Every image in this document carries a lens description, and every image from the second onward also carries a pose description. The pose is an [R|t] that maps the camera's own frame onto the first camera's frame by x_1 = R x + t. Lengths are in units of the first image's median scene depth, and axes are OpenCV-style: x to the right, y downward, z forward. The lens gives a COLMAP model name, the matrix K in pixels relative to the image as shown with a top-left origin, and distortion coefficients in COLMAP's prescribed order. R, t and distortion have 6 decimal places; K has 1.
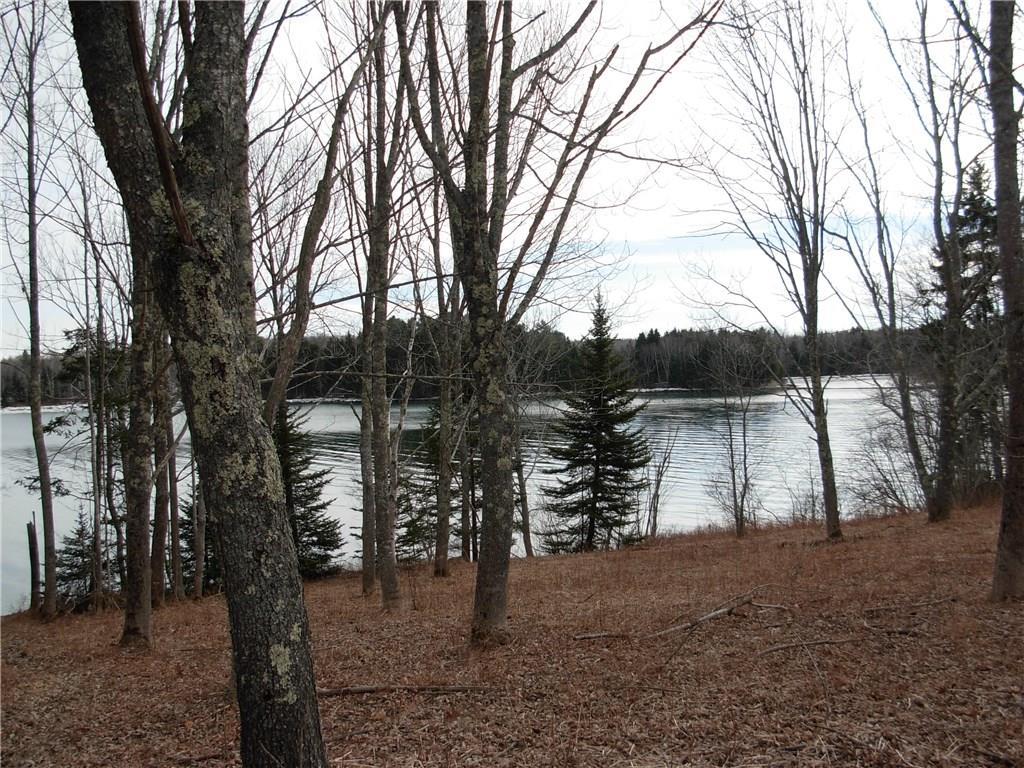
lens RADIAL K [[1156.7, 0, 487.3], [0, 1156.7, 391.0], [0, 0, 1]] dist [-0.184123, 0.000000]
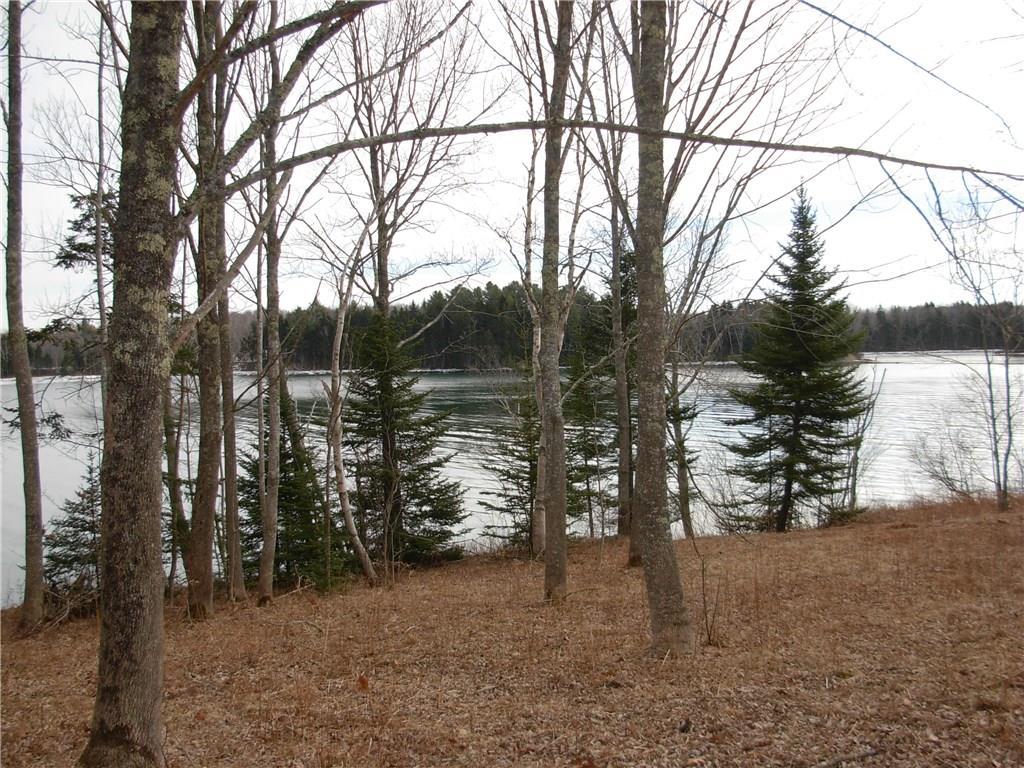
lens RADIAL K [[1156.7, 0, 506.2], [0, 1156.7, 389.0], [0, 0, 1]] dist [-0.184123, 0.000000]
pose [[0.999336, 0.010053, -0.035013, -0.076829], [-0.009369, 0.999763, 0.019661, 0.039611], [0.035202, -0.019320, 0.999193, 0.284970]]
